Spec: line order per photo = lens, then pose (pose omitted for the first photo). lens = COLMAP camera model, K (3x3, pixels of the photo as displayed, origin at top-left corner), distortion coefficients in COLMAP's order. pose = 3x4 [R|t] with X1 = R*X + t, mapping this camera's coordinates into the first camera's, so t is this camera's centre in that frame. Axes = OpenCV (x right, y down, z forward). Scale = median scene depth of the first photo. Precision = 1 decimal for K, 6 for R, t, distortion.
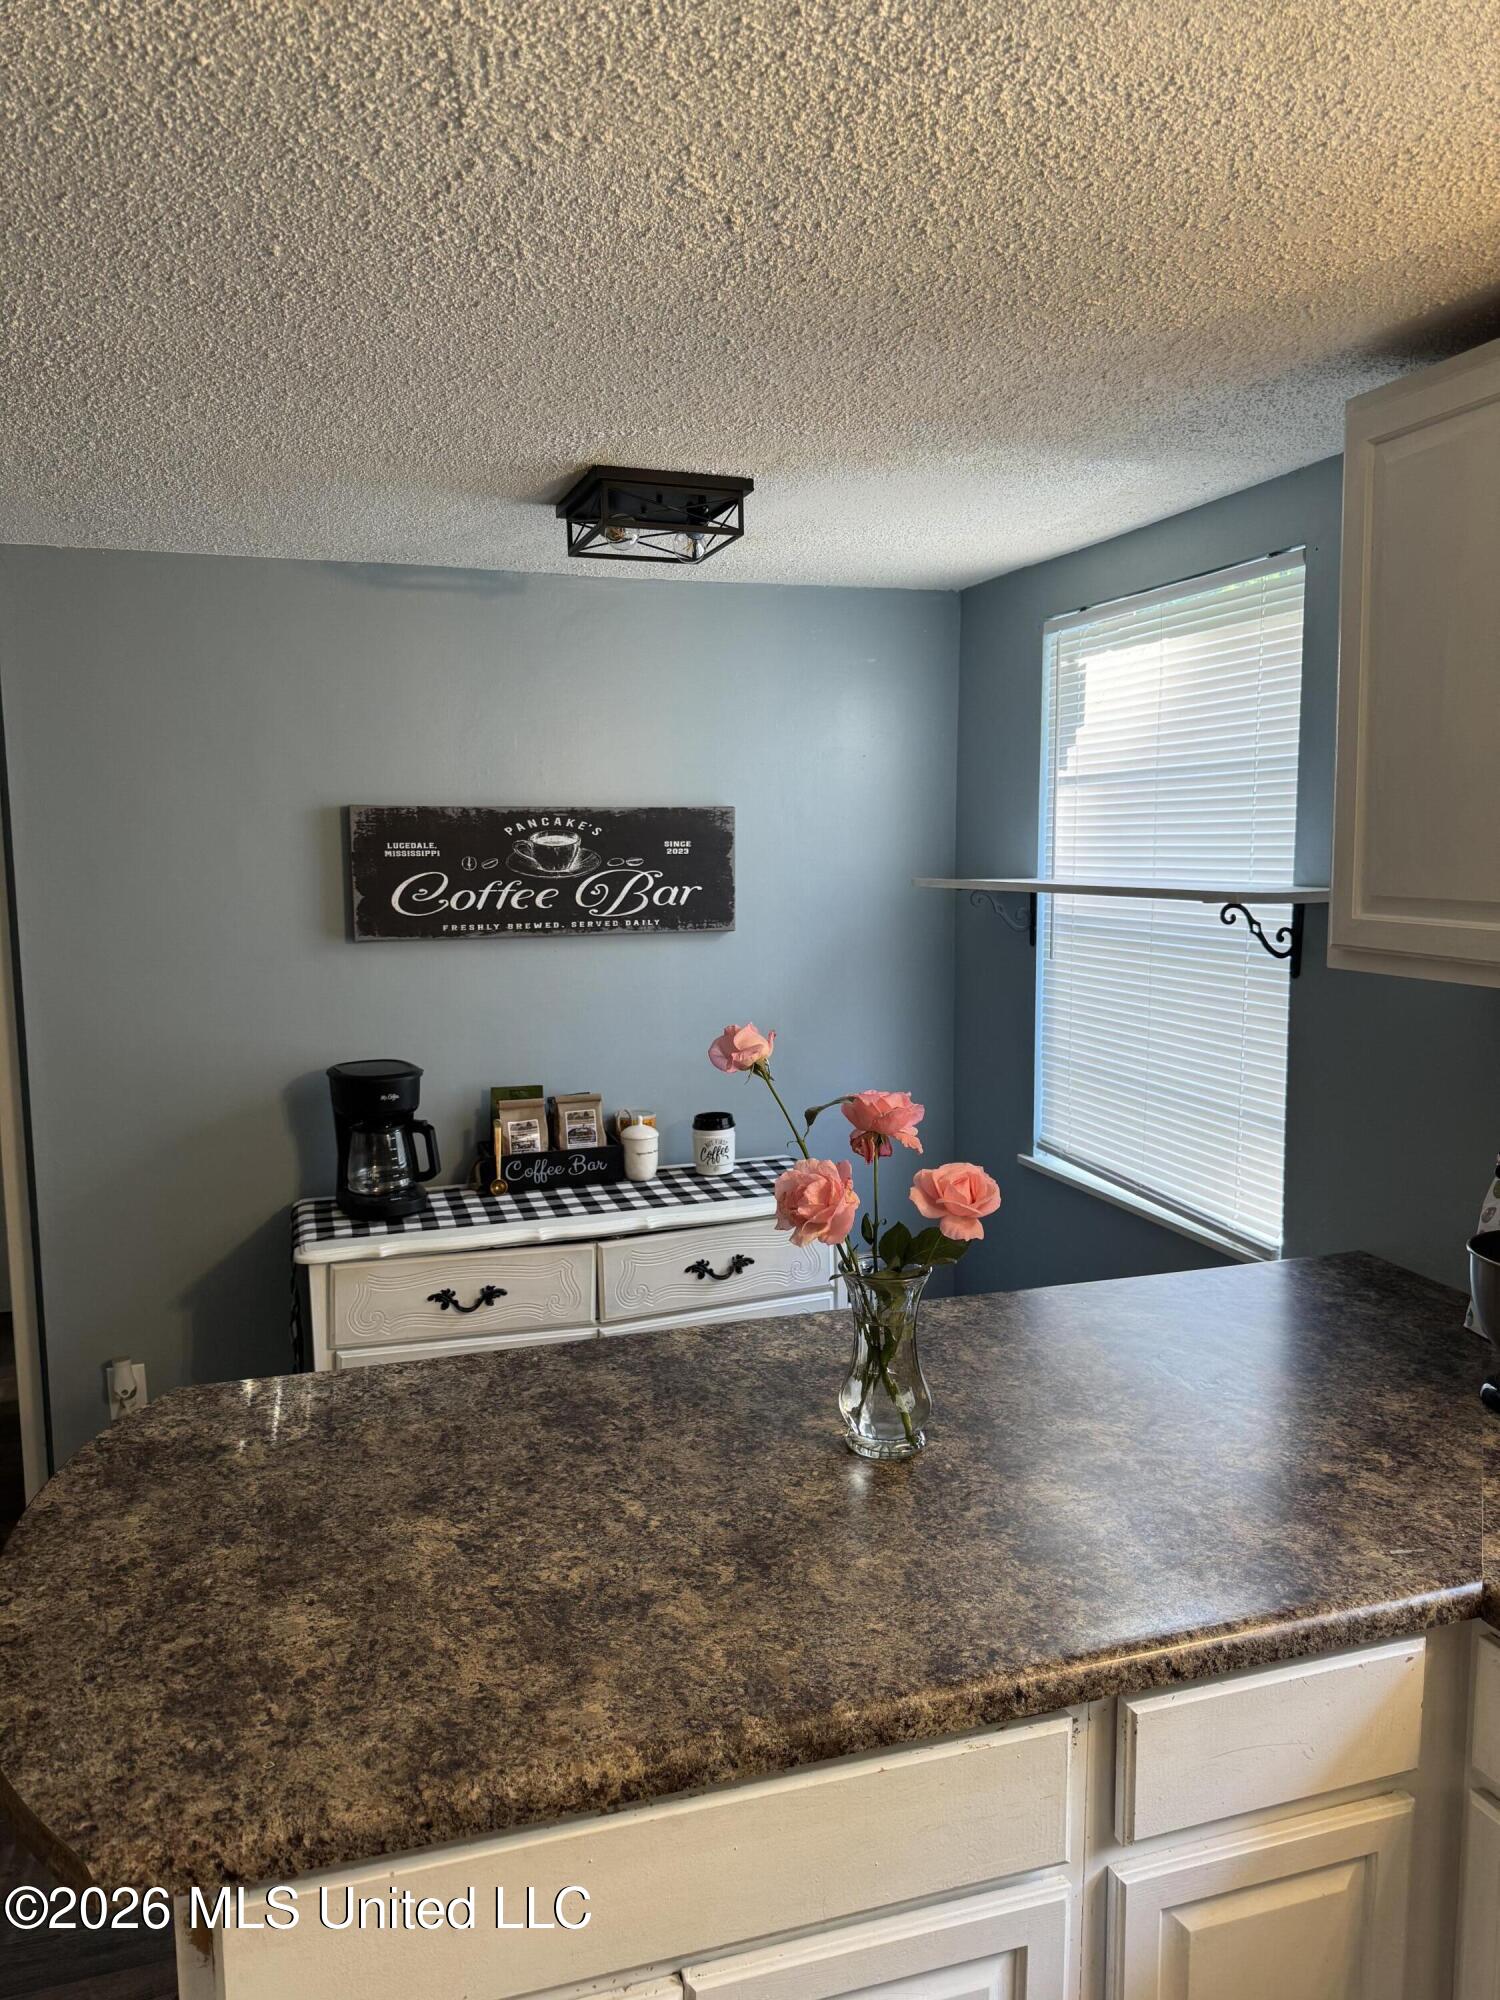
lens RADIAL K [[1403.9, 0, 733.3], [0, 1403.9, 1011.5], [0, 0, 1]] dist [0.065901, -0.080919]
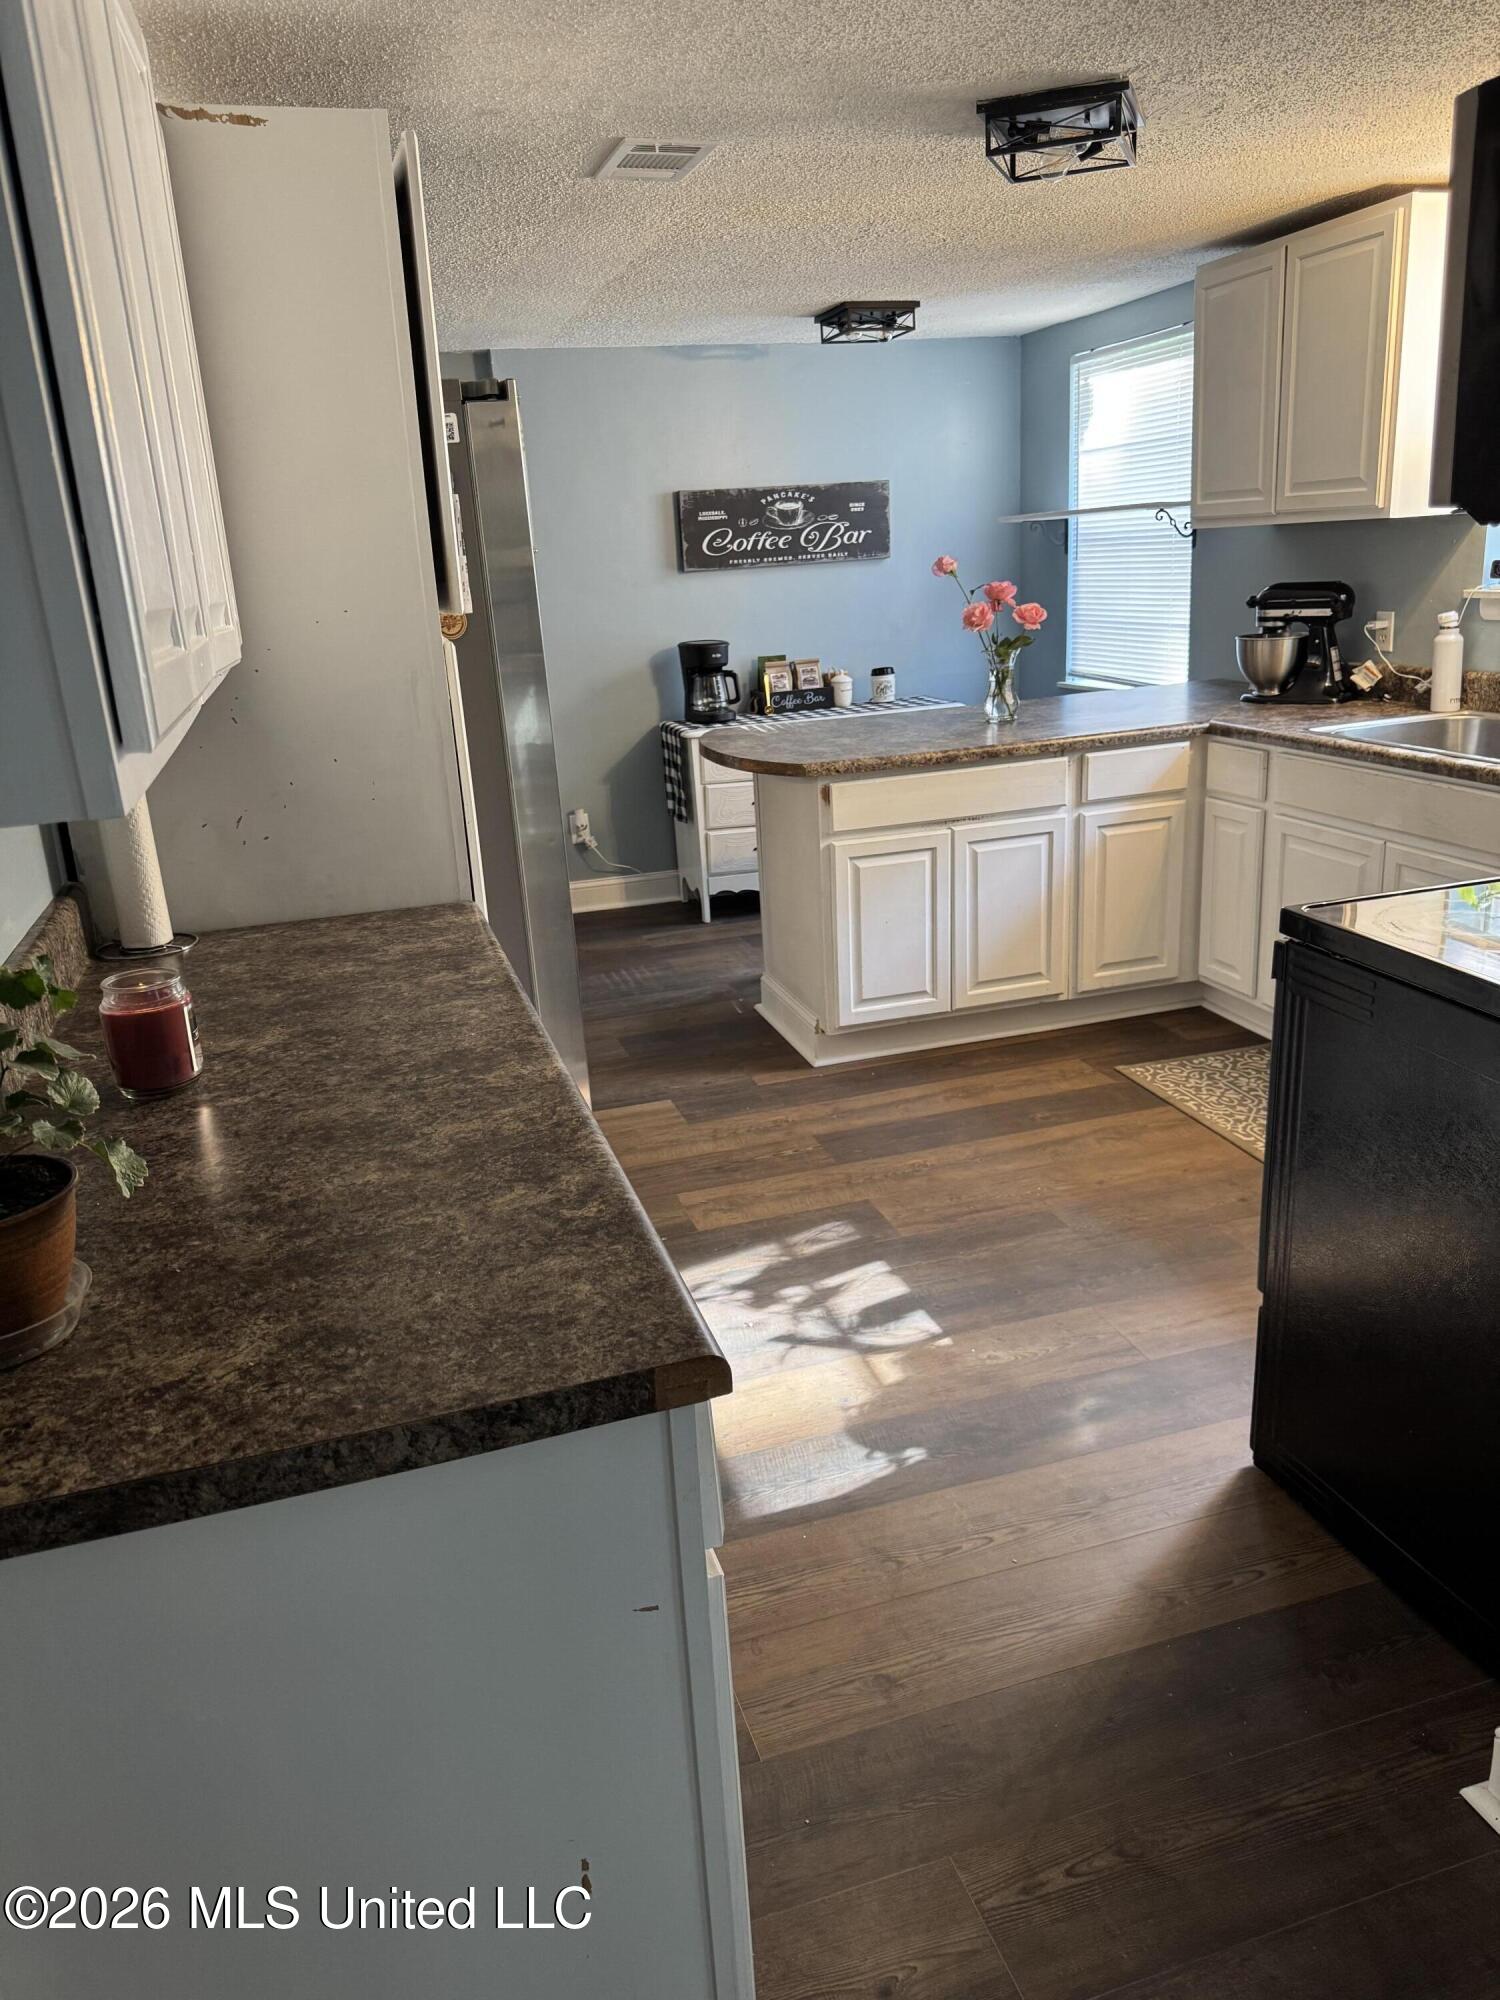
lens RADIAL K [[1403.9, 0, 739.8], [0, 1403.9, 1012.4], [0, 0, 1]] dist [0.065901, -0.080919]
pose [[0.998353, -0.045795, -0.034562, -0.160746], [0.051669, 0.979508, 0.194664, 0.152837], [0.024939, -0.196129, 0.980261, -0.867857]]
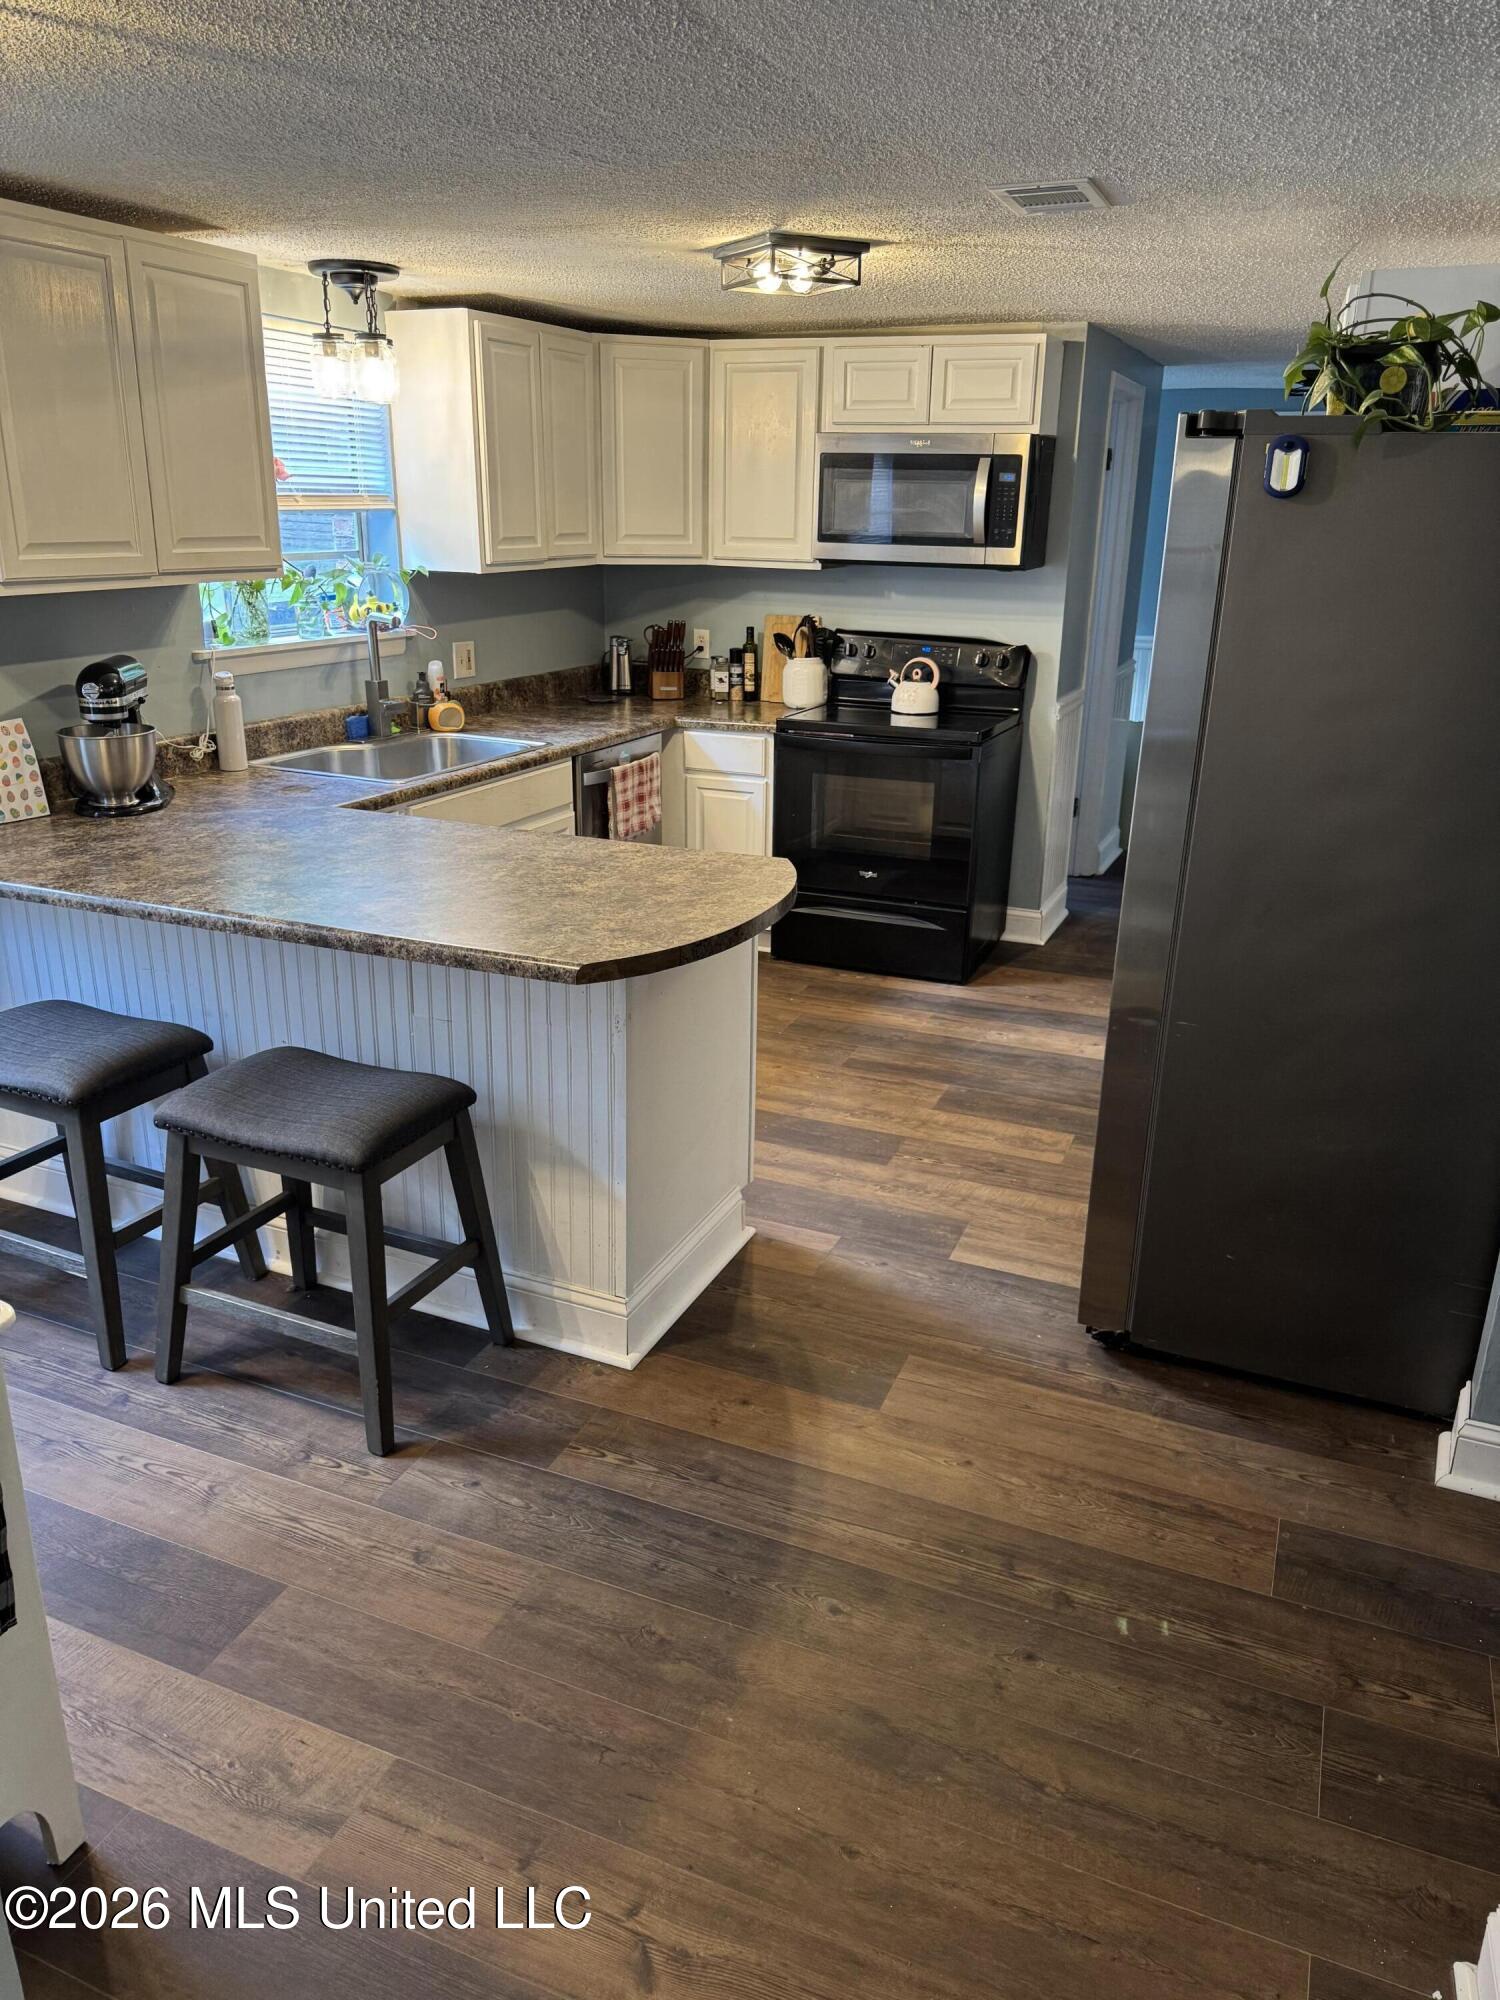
lens RADIAL K [[1403.9, 0, 749.3], [0, 1403.9, 1004.7], [0, 0, 1]] dist [0.065901, -0.080919]
pose [[-0.756269, -0.219886, 0.616205, -0.731928], [0.072628, 0.907797, 0.413074, -0.122400], [-0.650217, 0.357149, -0.670569, 1.000409]]
